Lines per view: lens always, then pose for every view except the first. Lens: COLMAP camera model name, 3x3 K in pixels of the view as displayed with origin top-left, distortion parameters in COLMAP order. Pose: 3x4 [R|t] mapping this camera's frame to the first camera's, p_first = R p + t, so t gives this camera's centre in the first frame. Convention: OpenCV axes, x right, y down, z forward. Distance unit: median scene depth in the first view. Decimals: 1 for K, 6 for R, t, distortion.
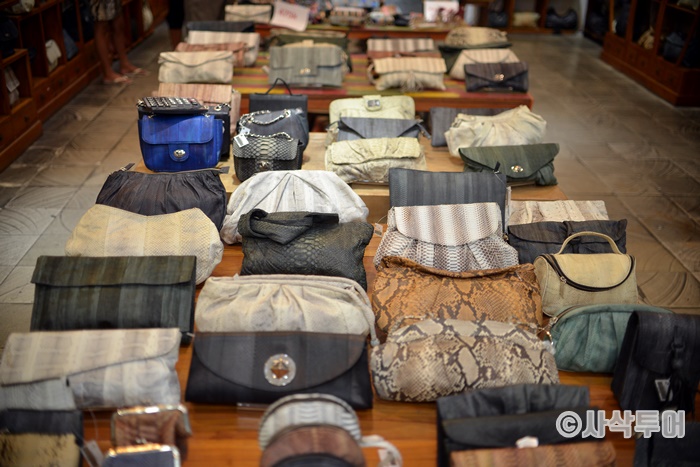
lens RADIAL K [[689.5, 0, 350.0], [0, 689.5, 233.5], [0, 0, 1]] dist [0.008812, -0.011029]
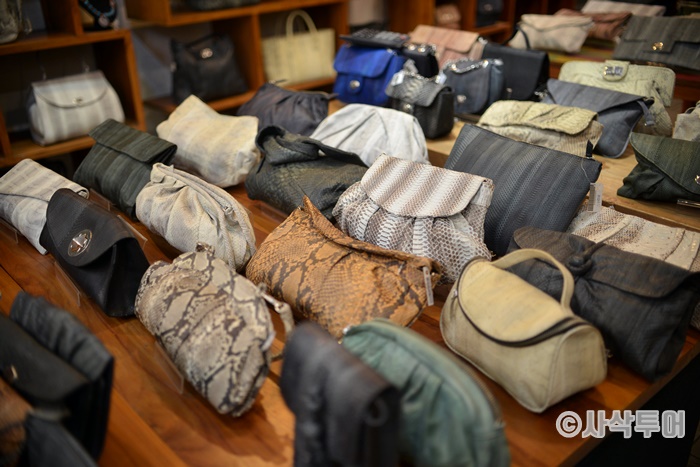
lens RADIAL K [[689.5, 0, 350.0], [0, 689.5, 233.5], [0, 0, 1]] dist [0.008812, -0.011029]
pose [[0.638641, 0.282937, -0.715600, 0.591831], [-0.296761, 0.948571, 0.110204, -0.026624], [0.709979, 0.141981, 0.689762, 0.416791]]
